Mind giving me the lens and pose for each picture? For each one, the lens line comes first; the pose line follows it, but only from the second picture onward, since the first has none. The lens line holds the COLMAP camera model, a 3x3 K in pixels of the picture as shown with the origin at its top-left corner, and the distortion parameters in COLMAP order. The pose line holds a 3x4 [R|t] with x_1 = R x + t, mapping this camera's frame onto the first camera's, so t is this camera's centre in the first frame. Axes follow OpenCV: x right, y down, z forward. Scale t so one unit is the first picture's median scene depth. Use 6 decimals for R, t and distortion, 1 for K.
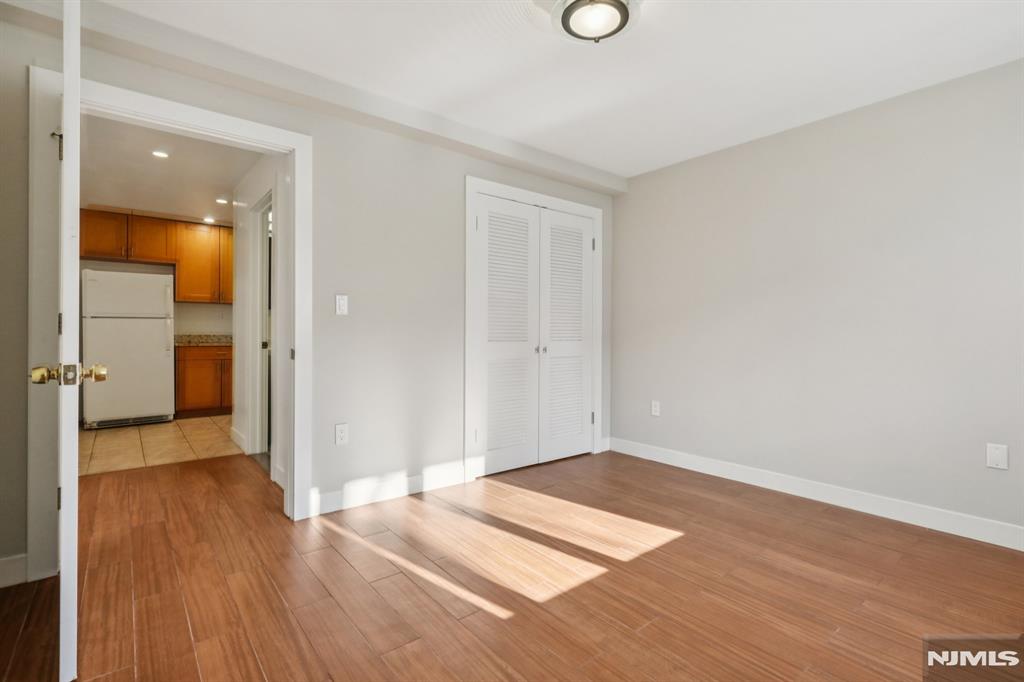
lens RADIAL K [[469.6, 0, 517.8], [0, 469.6, 336.3], [0, 0, 1]] dist [0.000603, 0.000289]
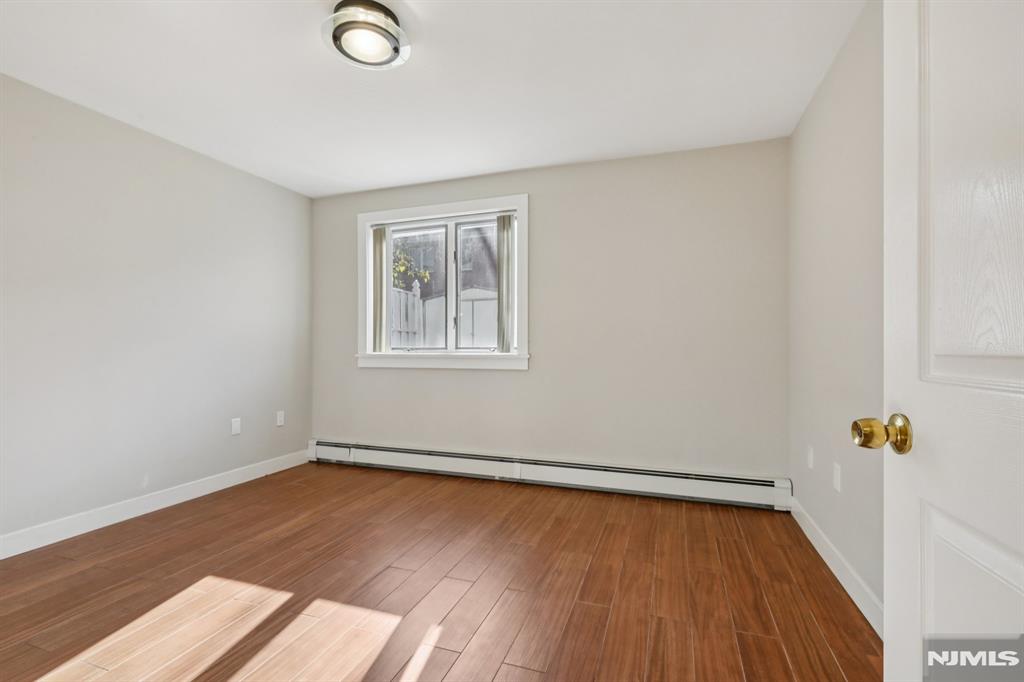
lens RADIAL K [[469.6, 0, 515.5], [0, 469.6, 343.1], [0, 0, 1]] dist [0.000603, 0.000289]
pose [[-0.521232, 0.007801, 0.853379, -0.693842], [0.013531, 0.999908, -0.000876, 0.011467], [-0.853308, 0.011090, -0.521290, 1.016348]]
